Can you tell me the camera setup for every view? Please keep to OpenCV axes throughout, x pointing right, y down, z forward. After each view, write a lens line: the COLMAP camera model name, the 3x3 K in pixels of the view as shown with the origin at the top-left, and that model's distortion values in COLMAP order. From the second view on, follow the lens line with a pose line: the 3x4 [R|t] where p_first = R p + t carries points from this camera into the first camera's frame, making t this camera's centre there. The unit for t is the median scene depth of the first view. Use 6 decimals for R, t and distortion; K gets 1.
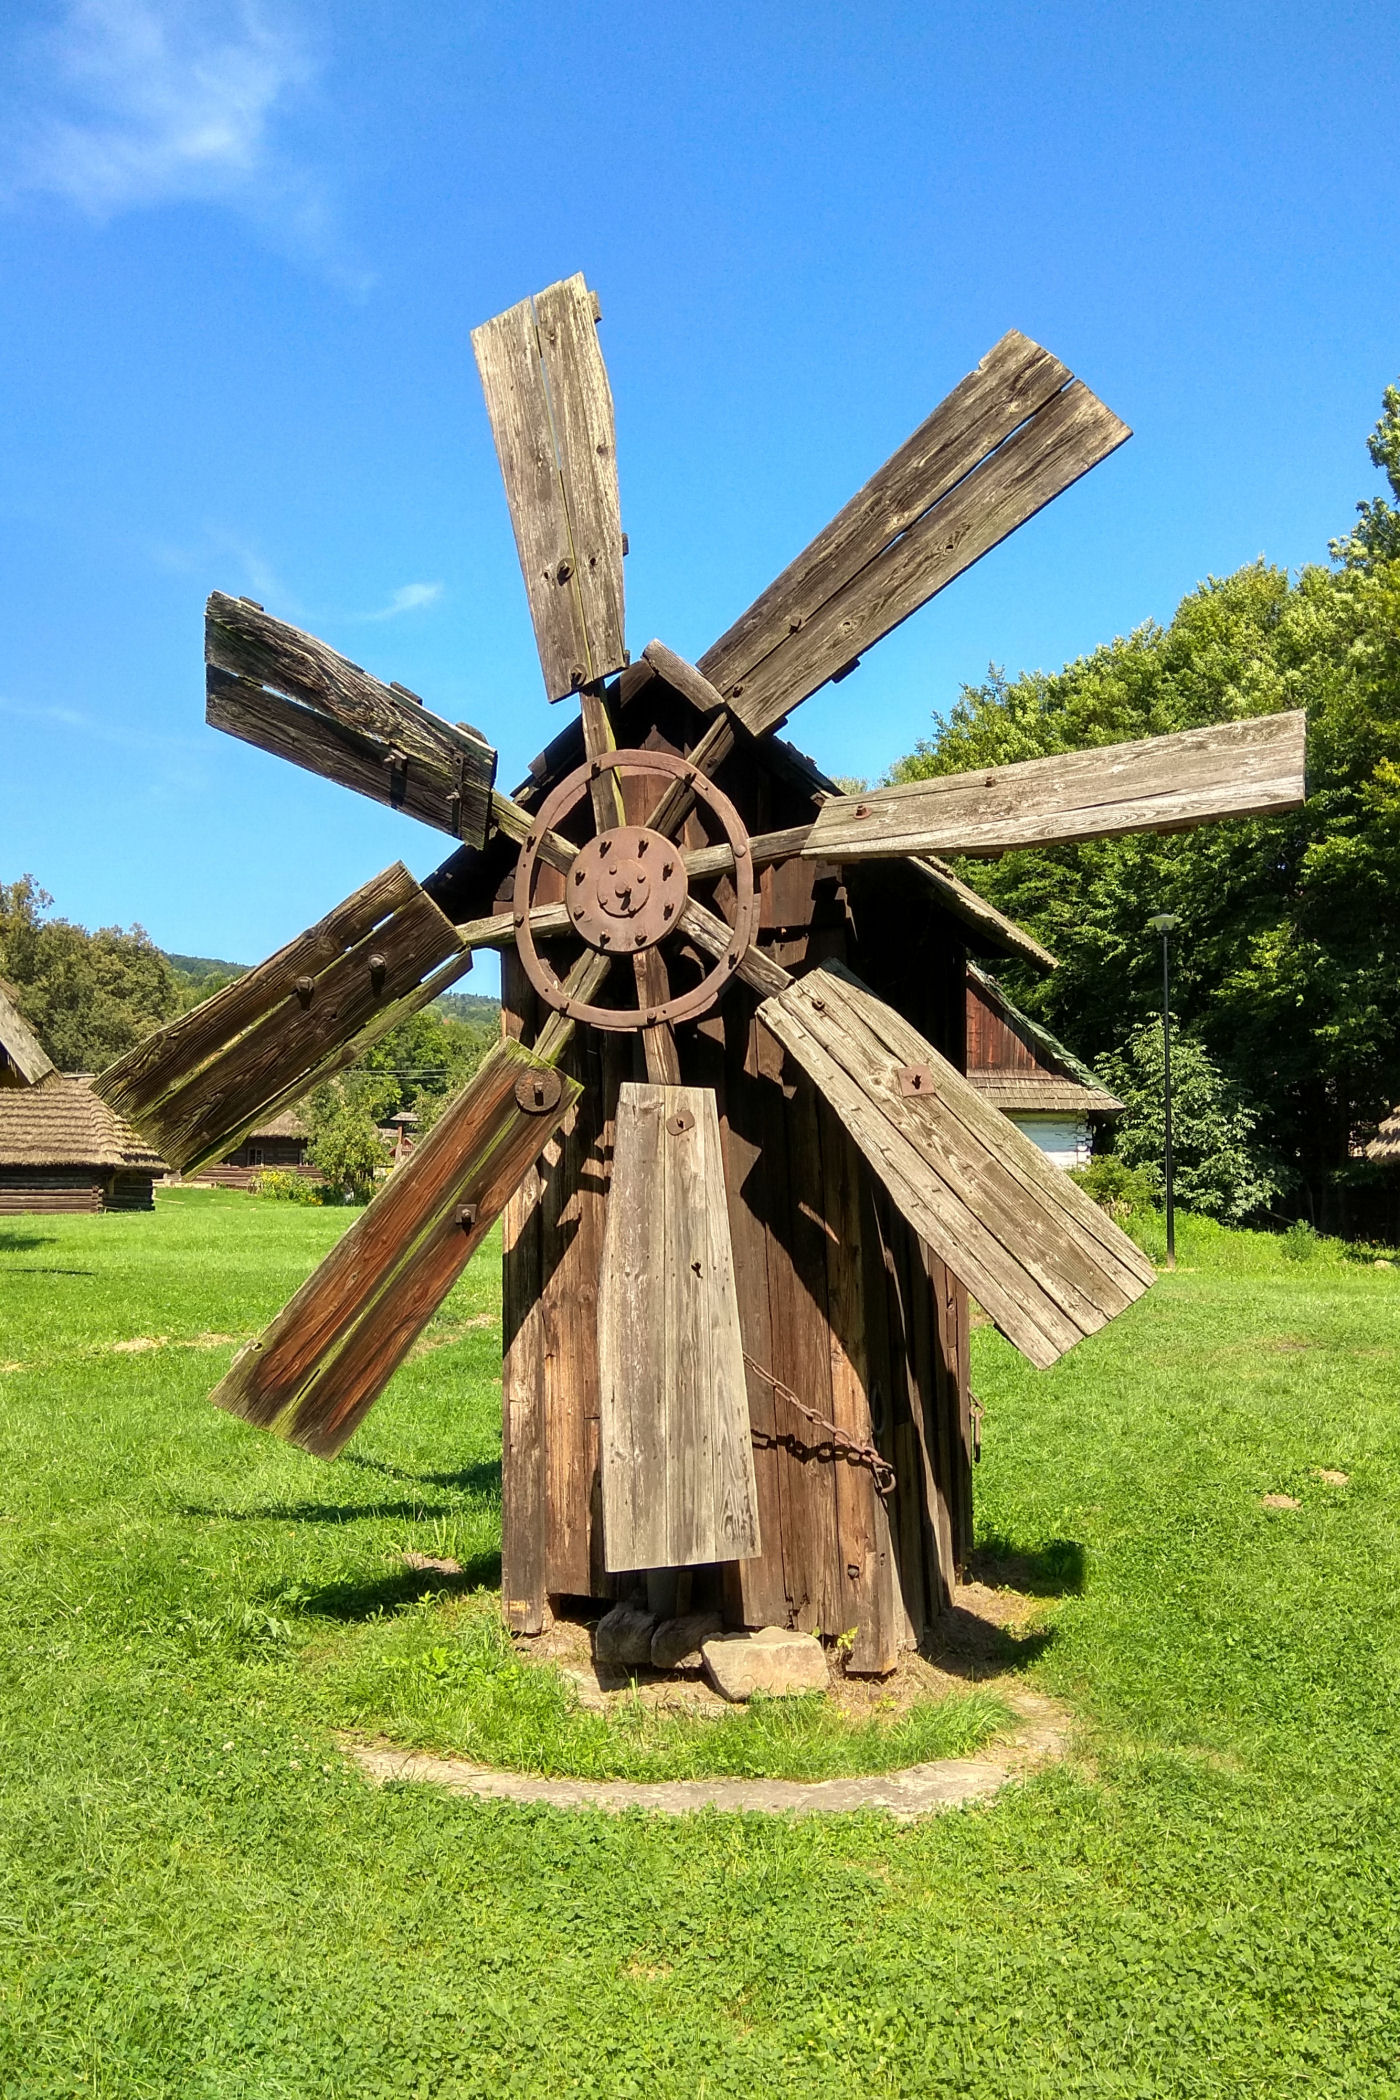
lens RADIAL K [[1625.8, 0, 700.0], [0, 1625.8, 1050.0], [0, 0, 1]] dist [0.038157, -0.001579]
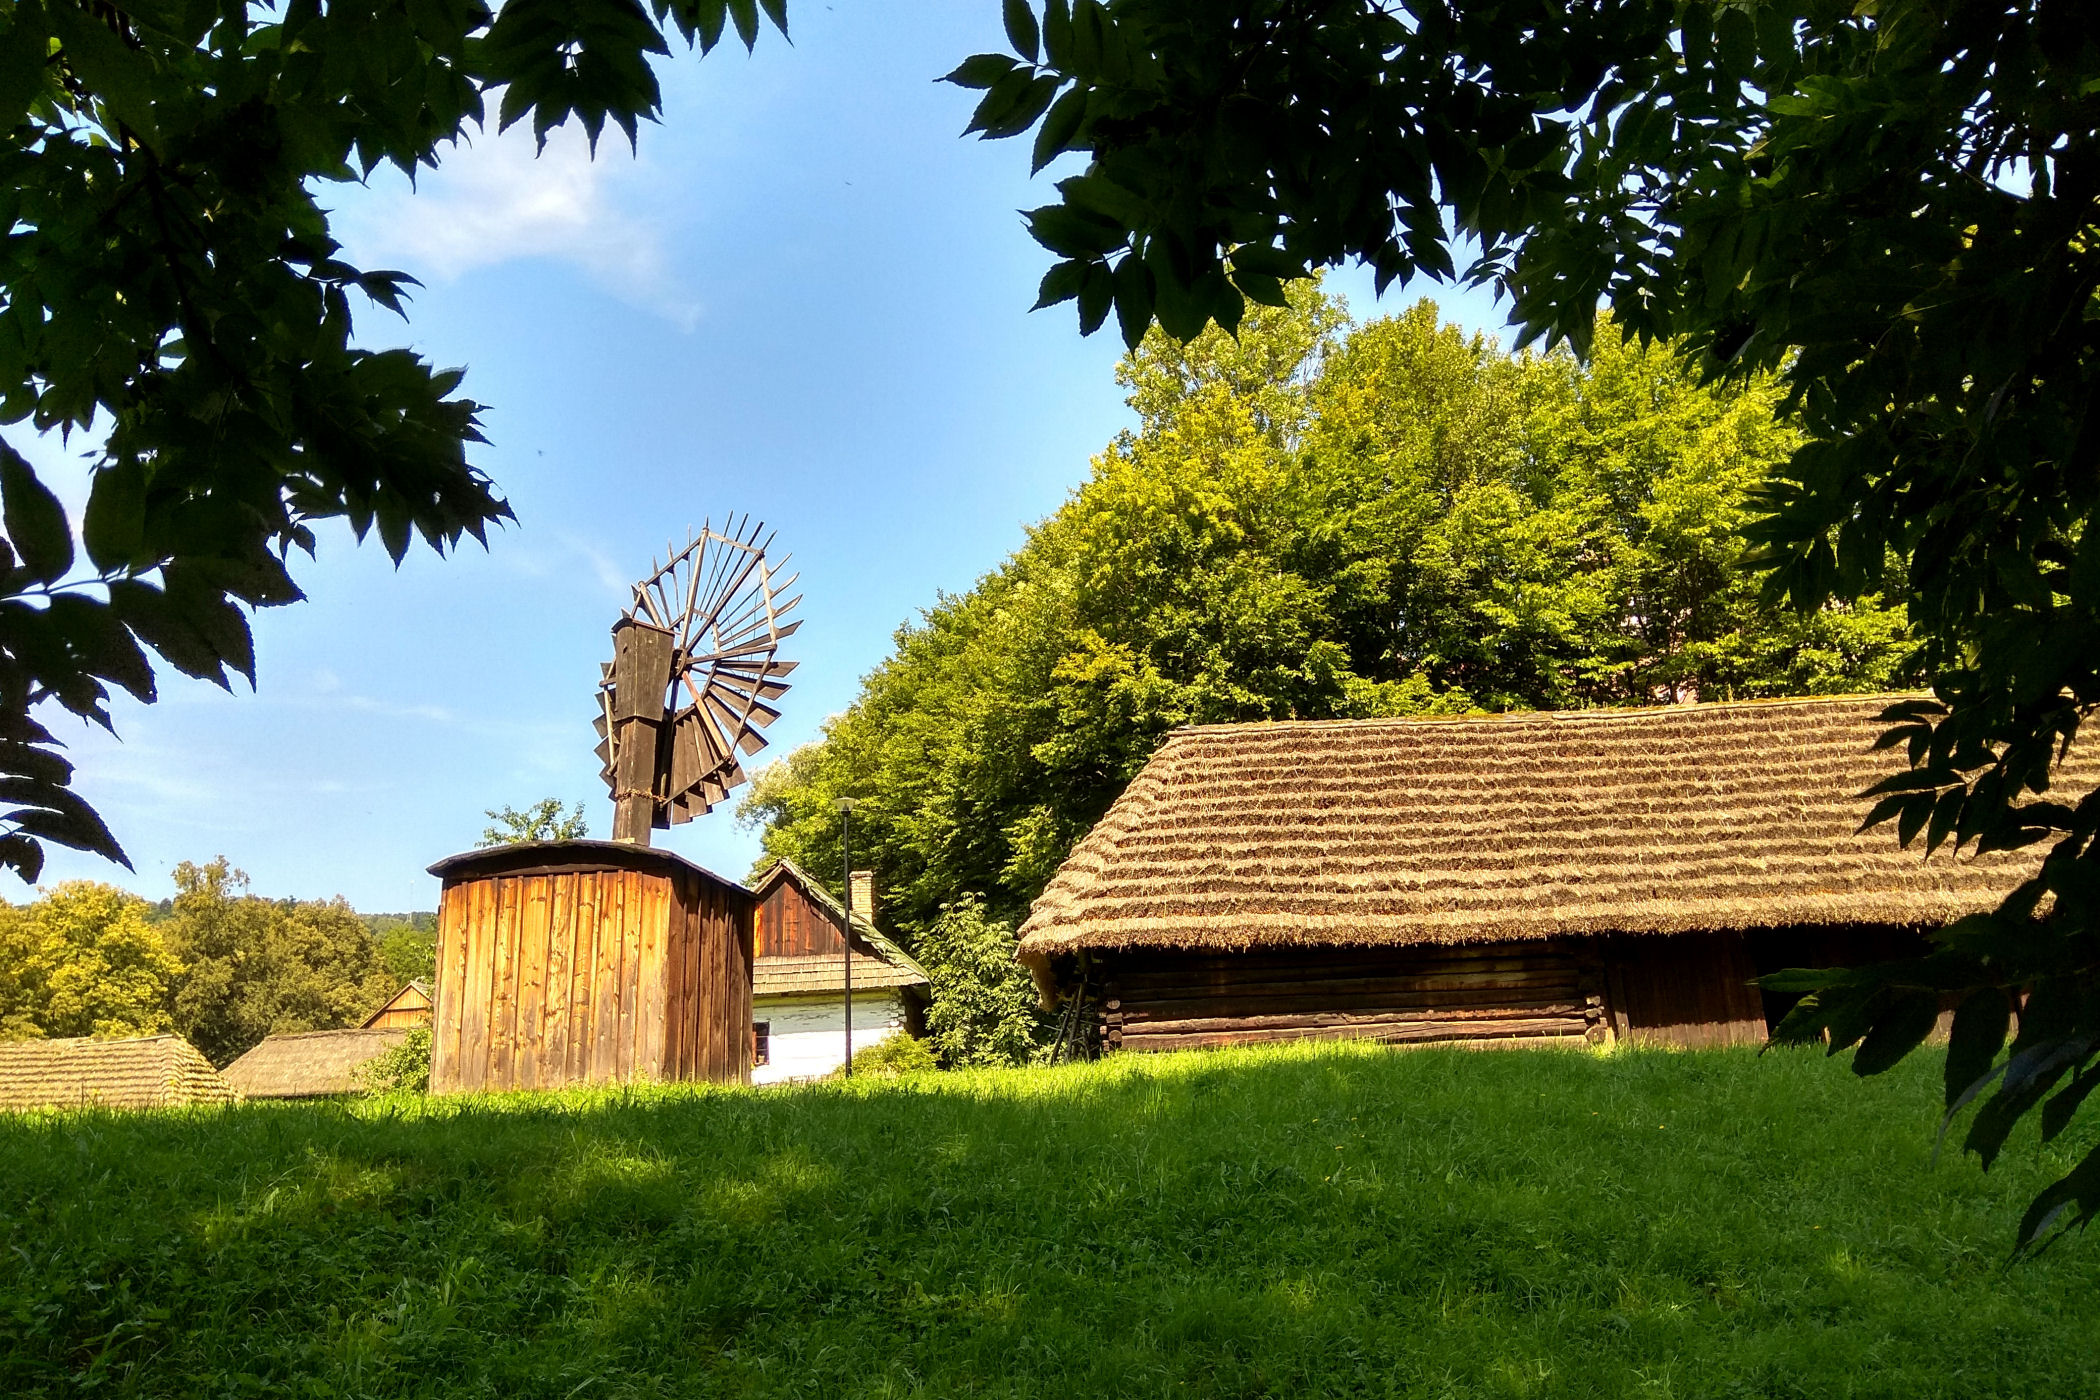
lens RADIAL K [[1625.8, 0, 1050.0], [0, 1625.8, 700.0], [0, 0, 1]] dist [0.038157, -0.001579]
pose [[0.994917, -0.079260, -0.062113, 0.411257], [0.066581, 0.980530, -0.184737, 0.055061], [0.075546, 0.179662, 0.980823, -0.062032]]
